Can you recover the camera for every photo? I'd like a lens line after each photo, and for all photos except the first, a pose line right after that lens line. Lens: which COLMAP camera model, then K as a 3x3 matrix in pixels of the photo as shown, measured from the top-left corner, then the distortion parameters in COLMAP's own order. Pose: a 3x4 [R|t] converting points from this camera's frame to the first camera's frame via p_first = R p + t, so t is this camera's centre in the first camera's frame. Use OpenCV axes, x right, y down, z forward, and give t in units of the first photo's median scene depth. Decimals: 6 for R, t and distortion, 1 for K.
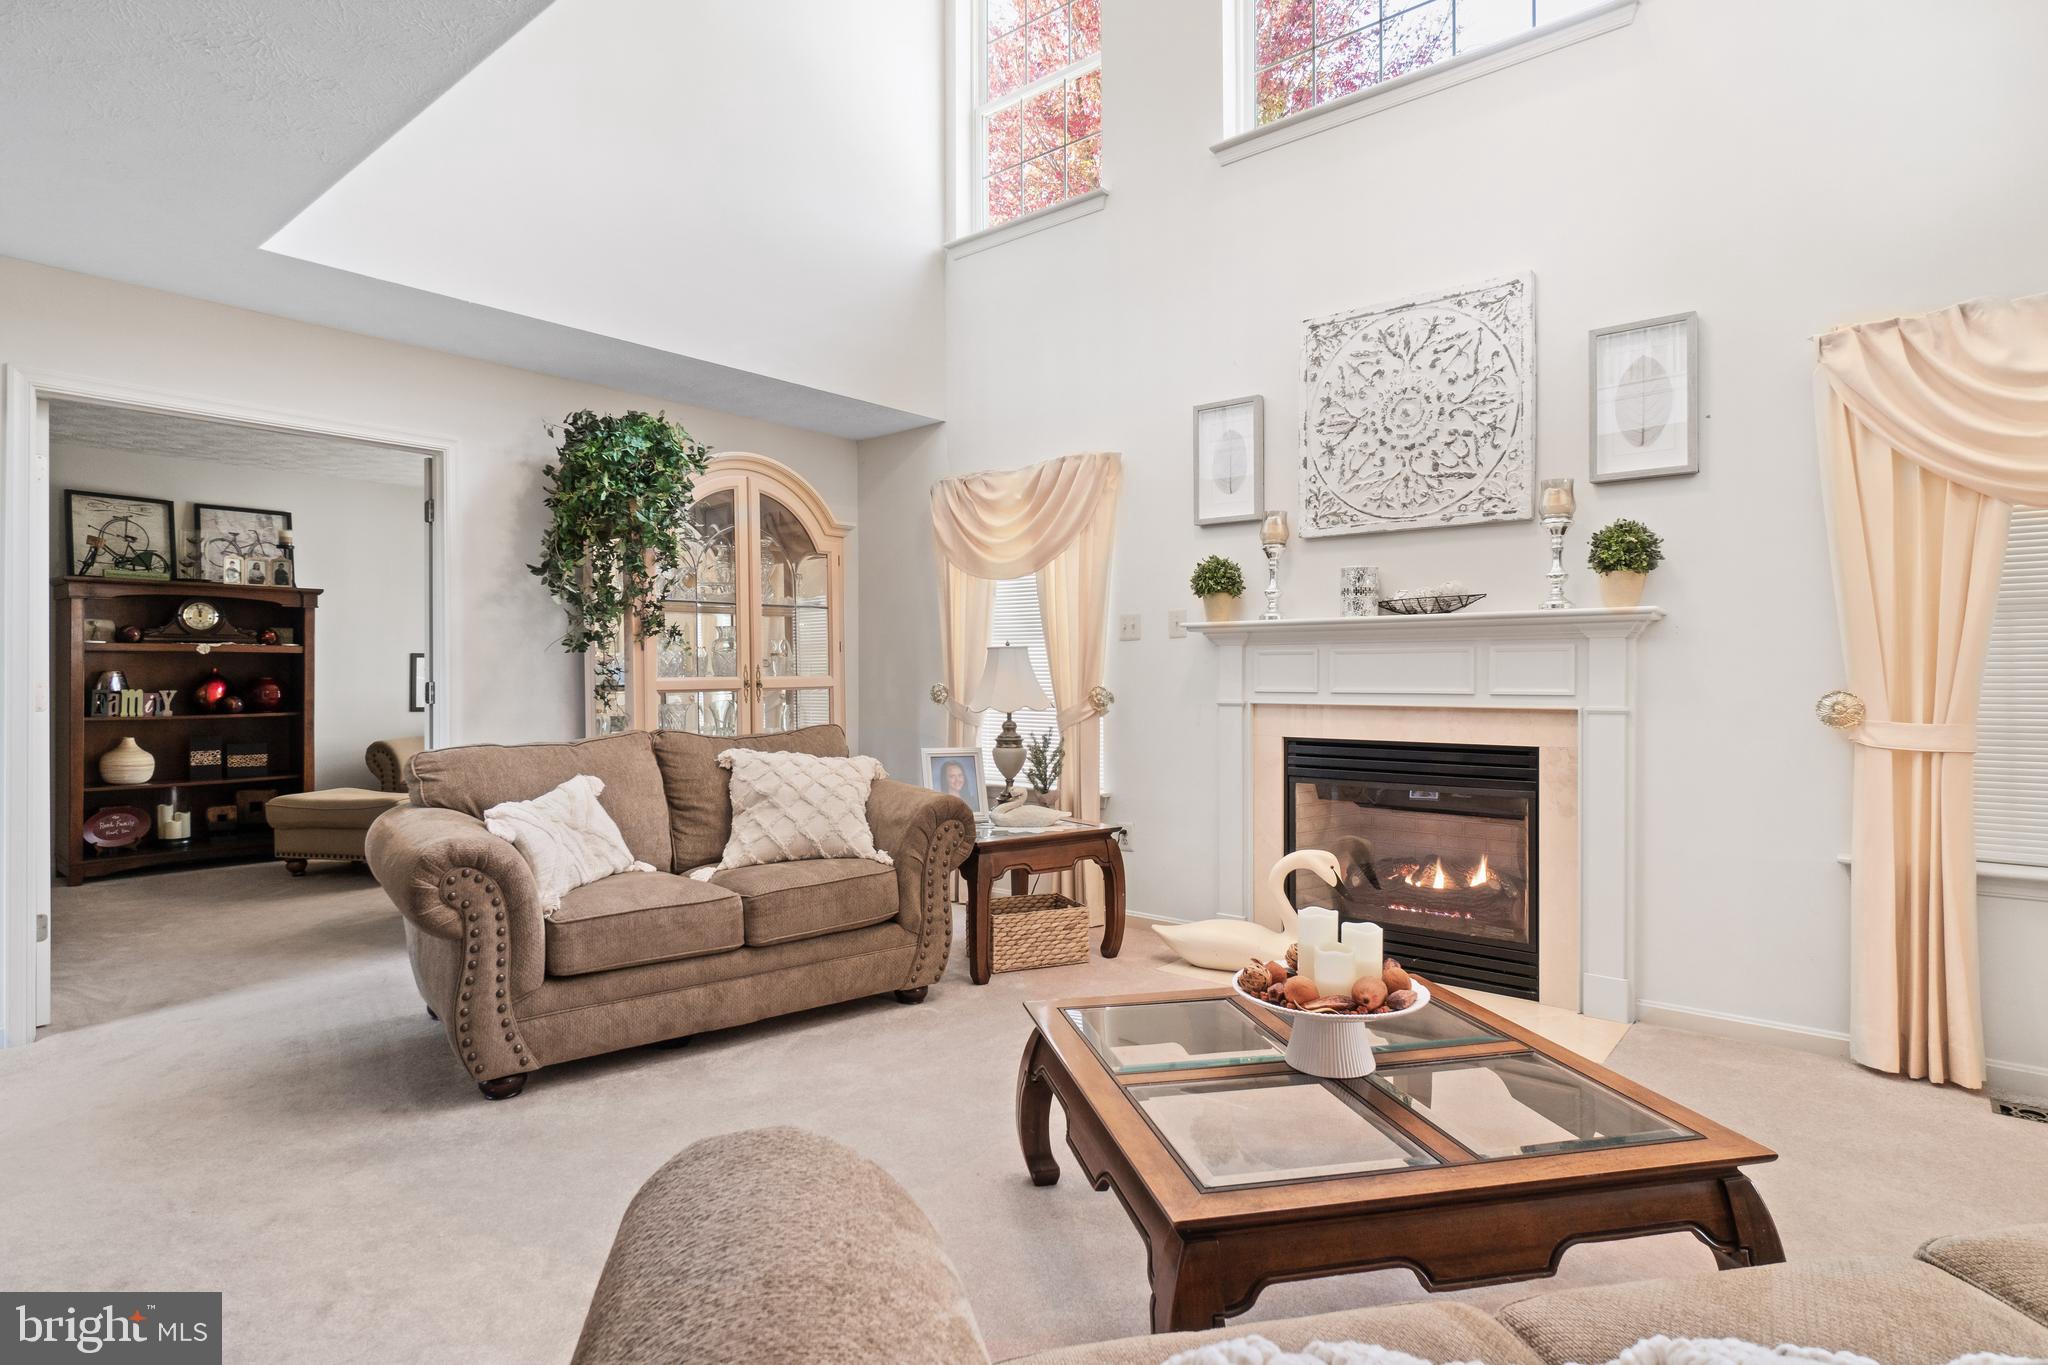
lens RADIAL K [[1041.5, 0, 1033.6], [0, 1041.5, 683.5], [0, 0, 1]] dist [0.001204, 0.000134]
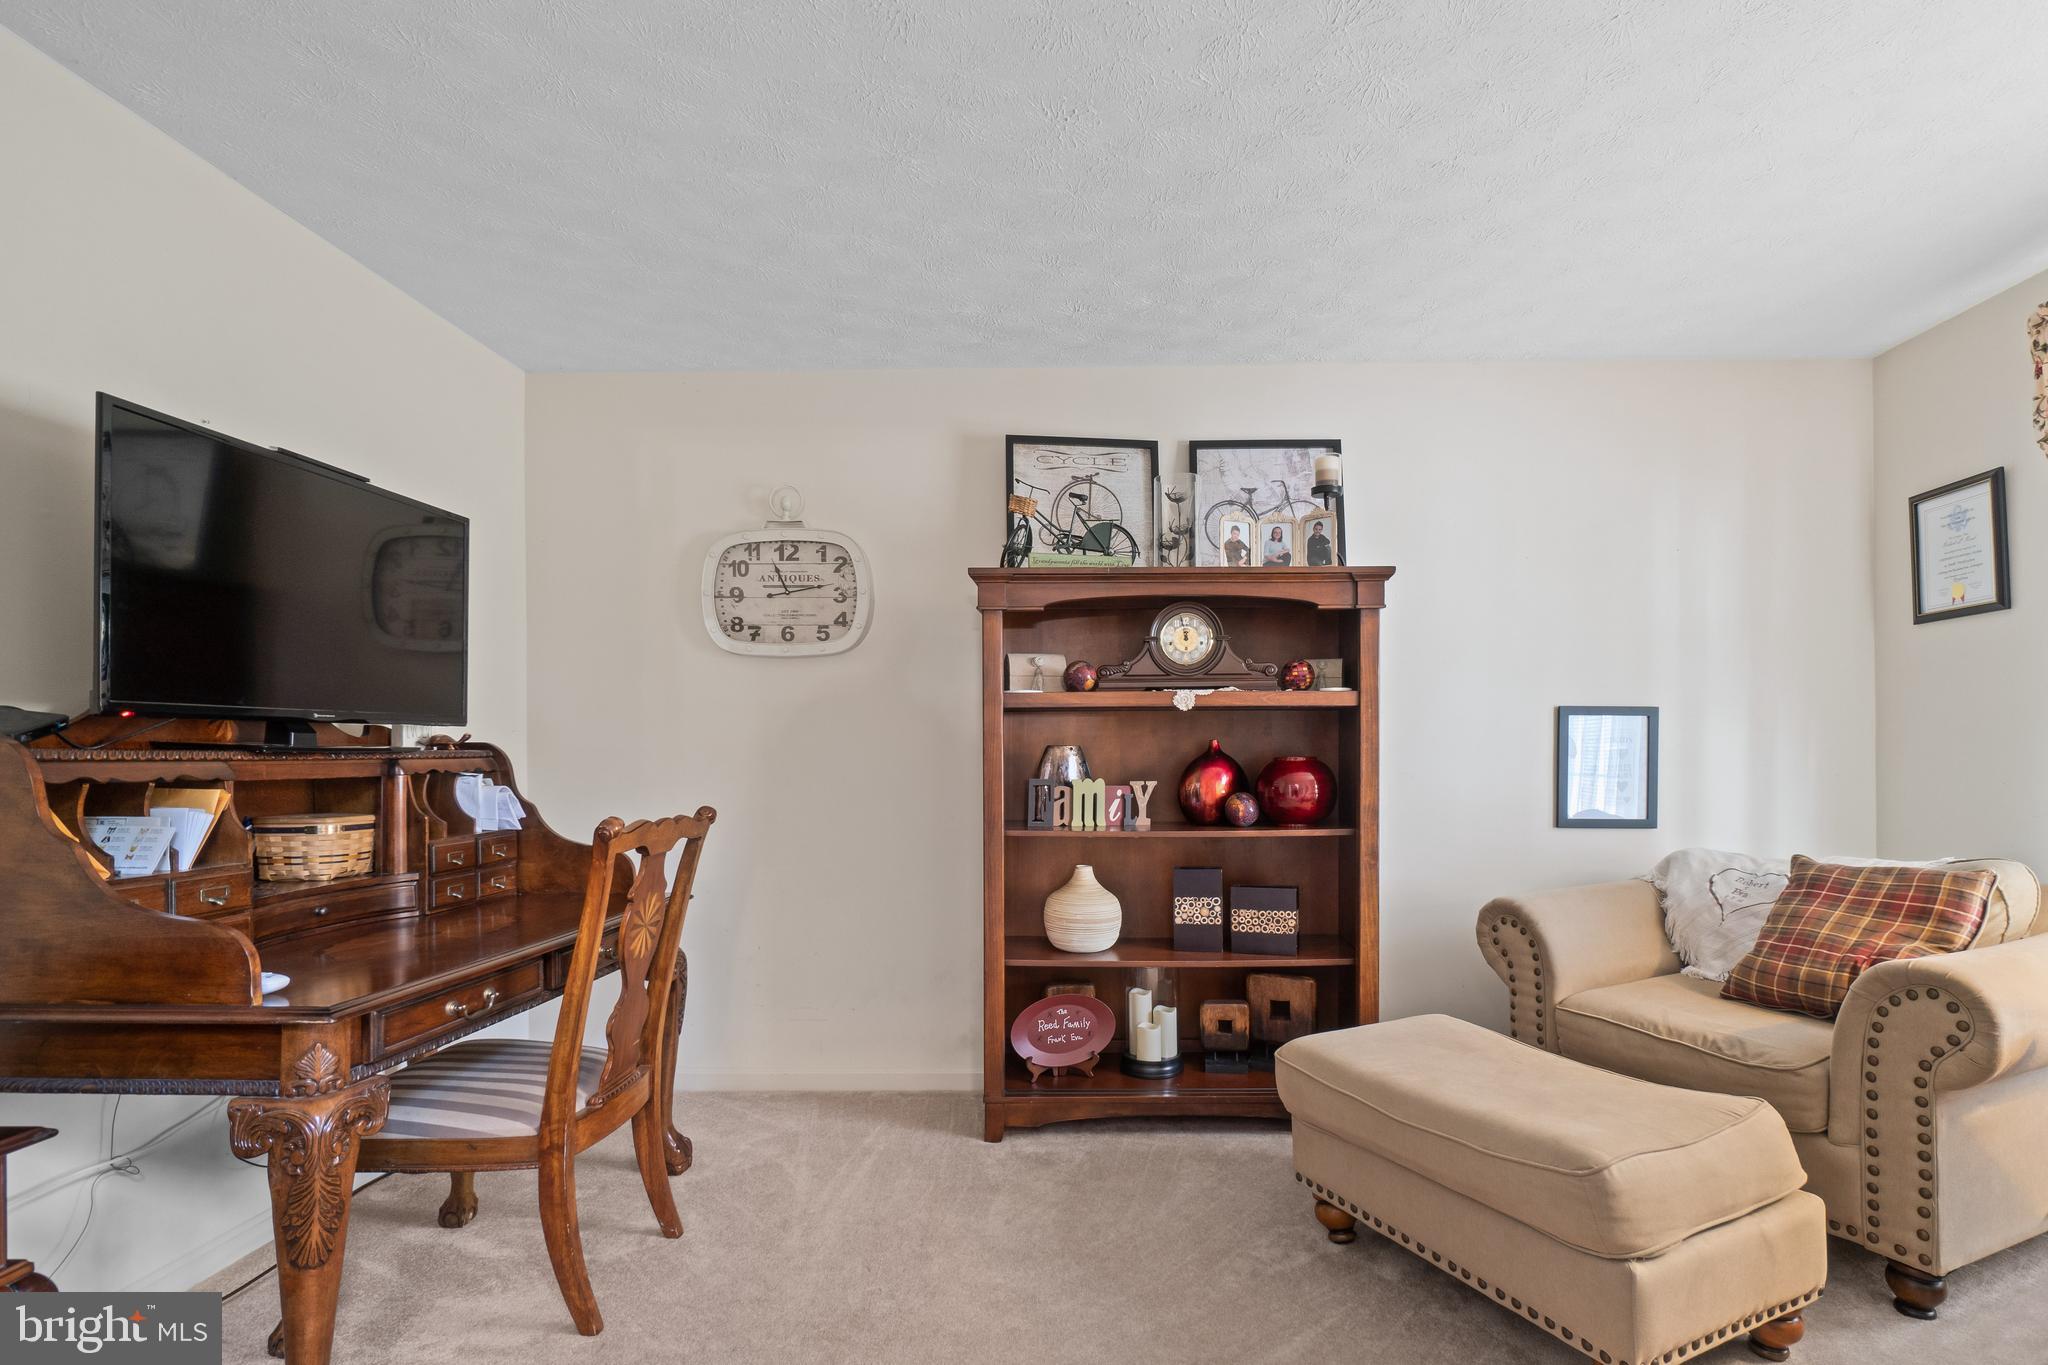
lens RADIAL K [[893.5, 0, 1056.2], [0, 893.5, 747.8], [0, 0, 1]] dist [-0.004265, 0.000523]
pose [[0.574608, -0.009037, -0.818379, -0.470190], [-0.005166, 0.999879, -0.014669, -0.003627], [0.818412, 0.012656, 0.574492, 0.687143]]
